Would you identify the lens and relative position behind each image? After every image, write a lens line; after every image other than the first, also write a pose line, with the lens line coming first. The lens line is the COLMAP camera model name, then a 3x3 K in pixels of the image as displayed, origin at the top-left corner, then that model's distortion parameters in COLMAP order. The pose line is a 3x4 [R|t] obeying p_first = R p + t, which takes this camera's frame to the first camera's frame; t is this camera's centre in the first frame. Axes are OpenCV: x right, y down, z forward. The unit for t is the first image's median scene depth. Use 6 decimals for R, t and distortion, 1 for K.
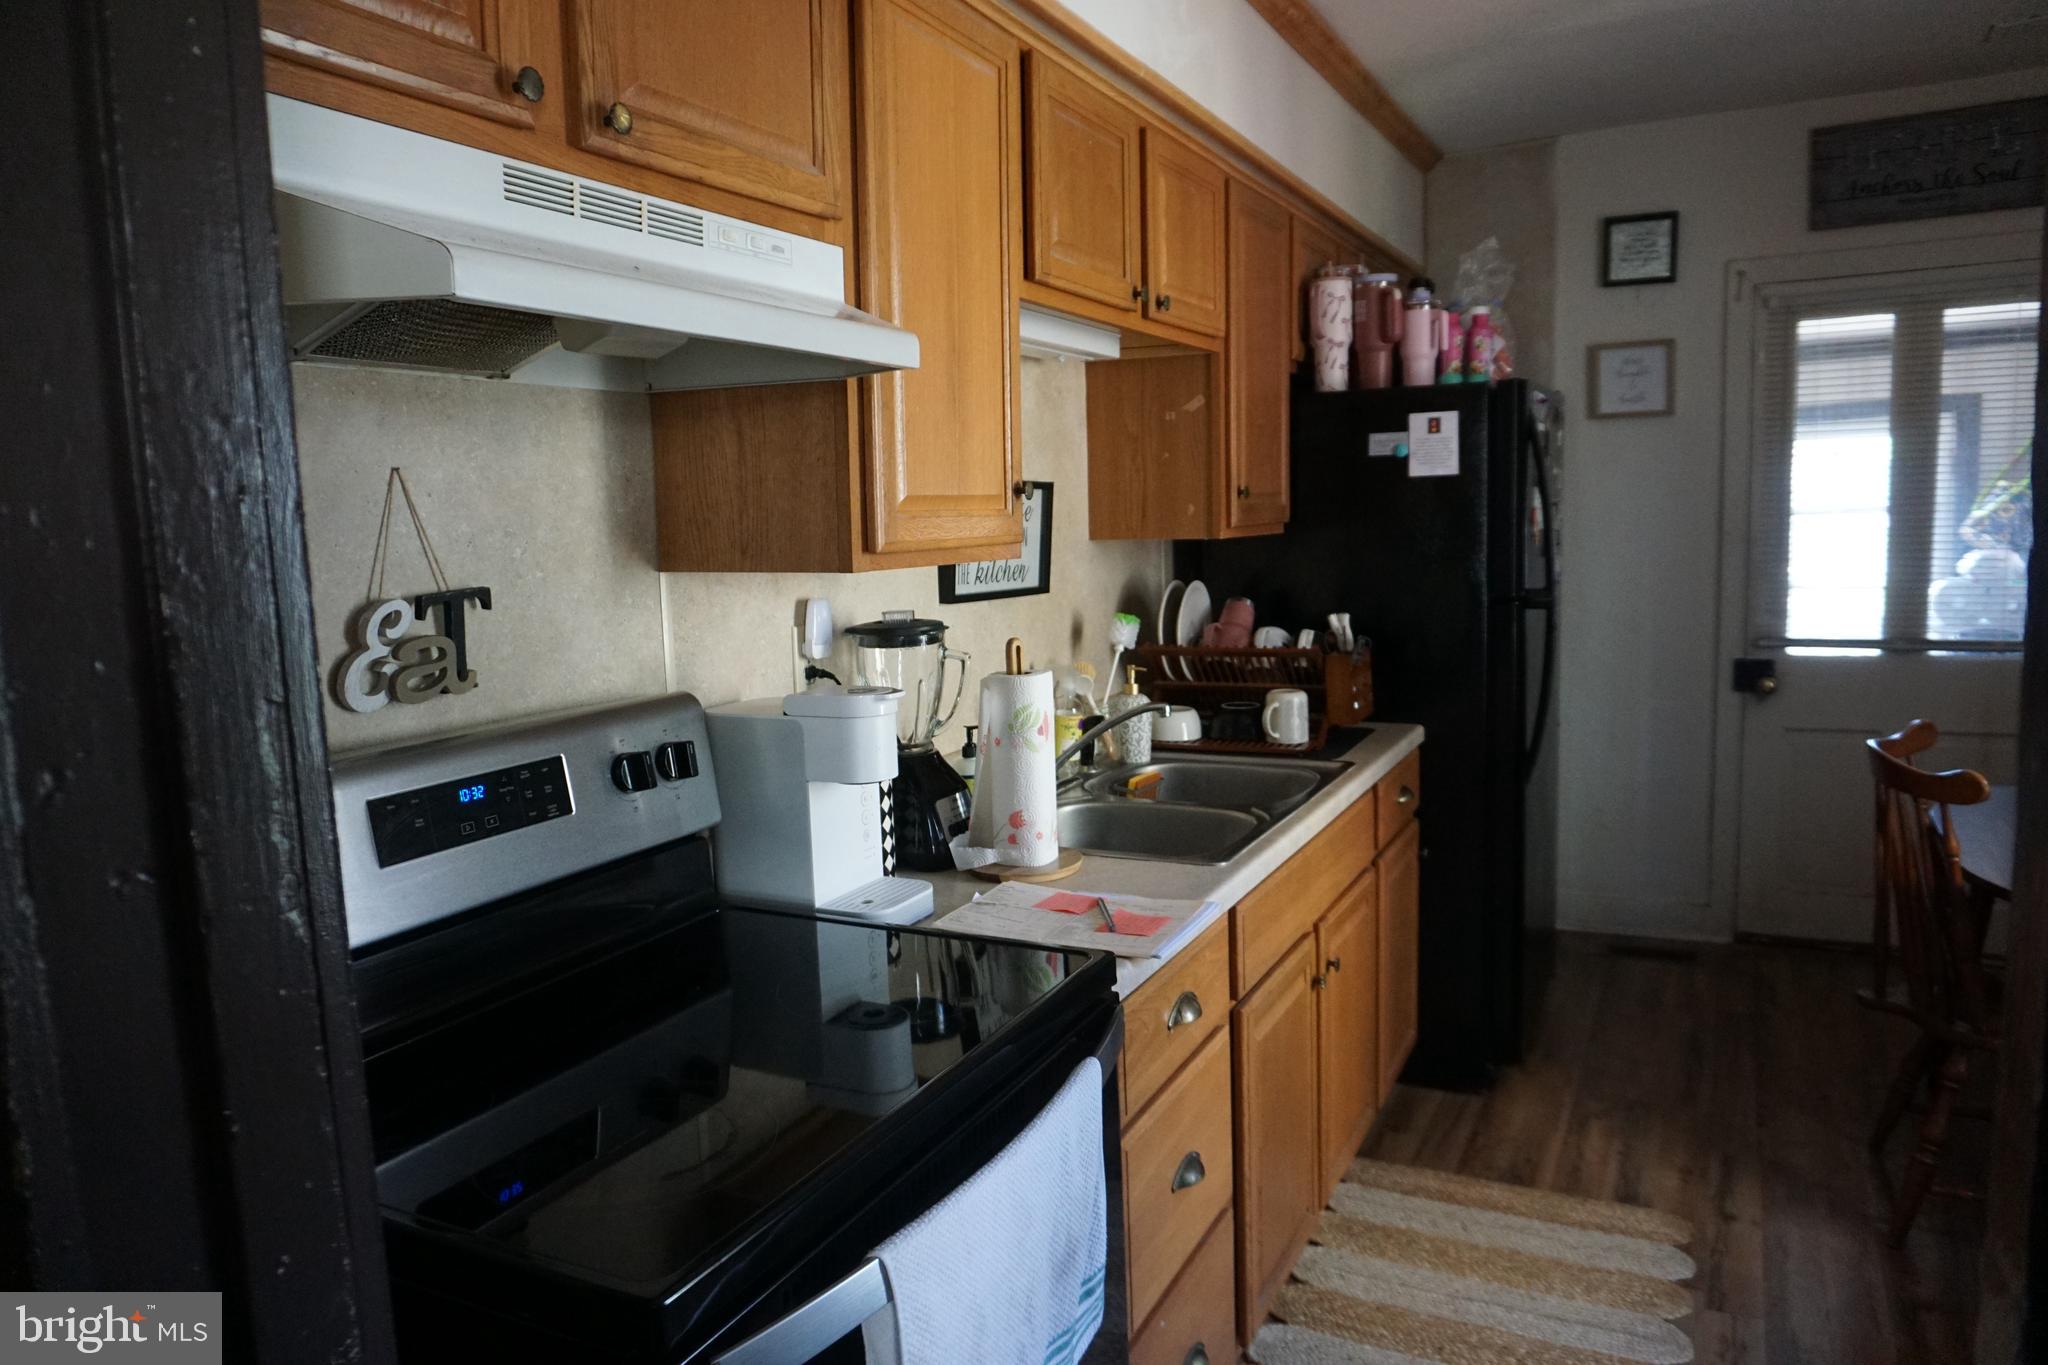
lens RADIAL K [[1398.8, 0, 1007.2], [0, 1398.8, 690.1], [0, 0, 1]] dist [-0.047640, 0.032594]
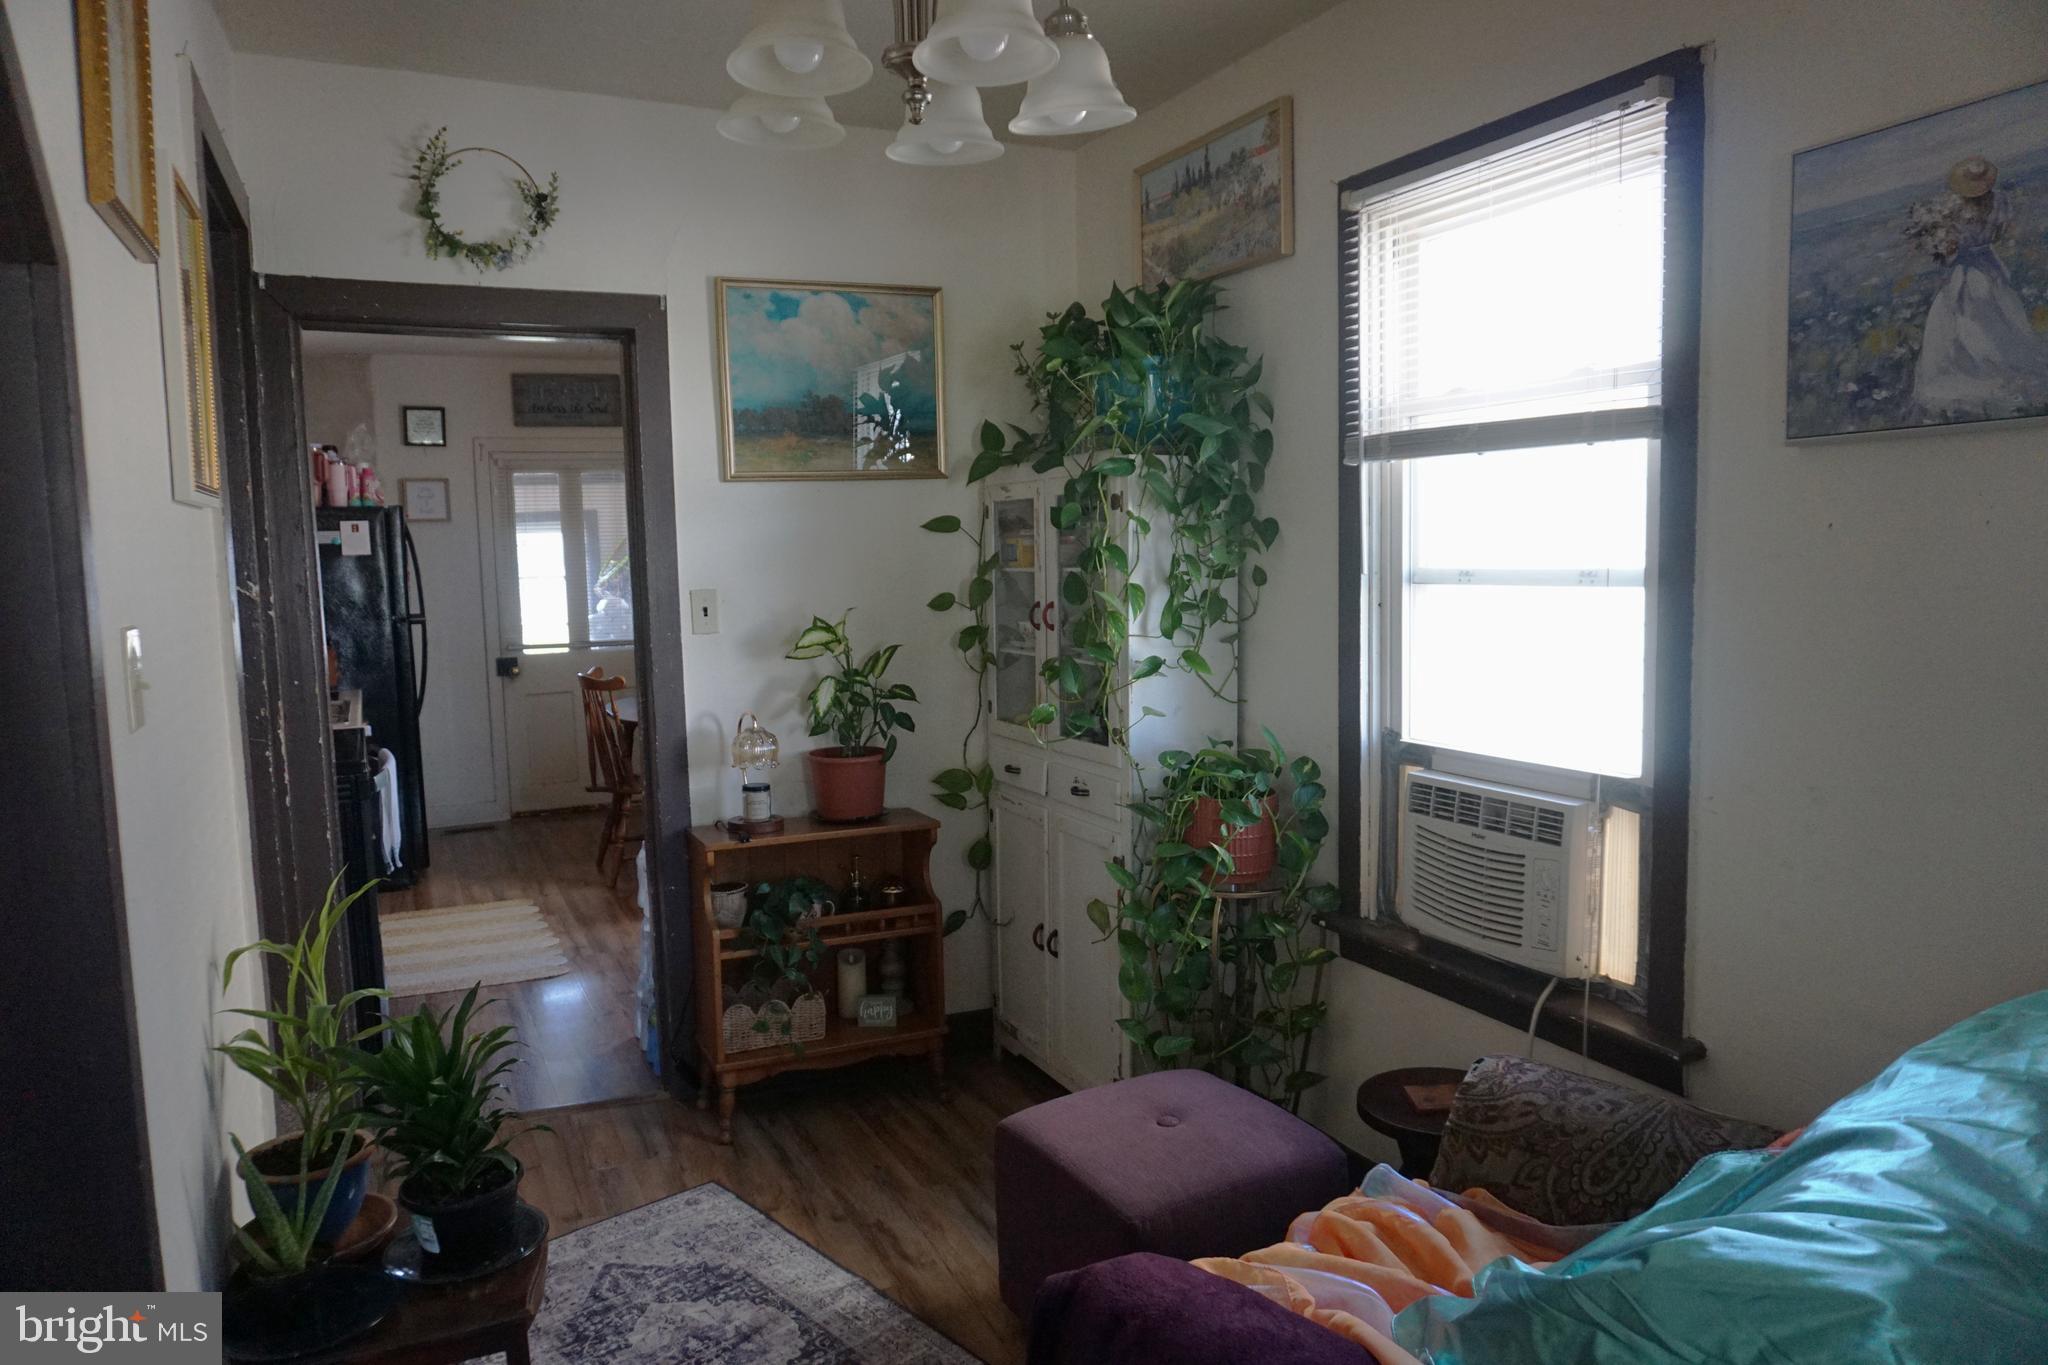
lens RADIAL K [[1398.8, 0, 1003.3], [0, 1398.8, 685.9], [0, 0, 1]] dist [-0.047640, 0.032594]
pose [[0.621946, -0.058718, 0.780855, -0.497514], [0.105799, 0.994342, -0.009496, 0.104581], [-0.775880, 0.088520, 0.624640, -0.659698]]
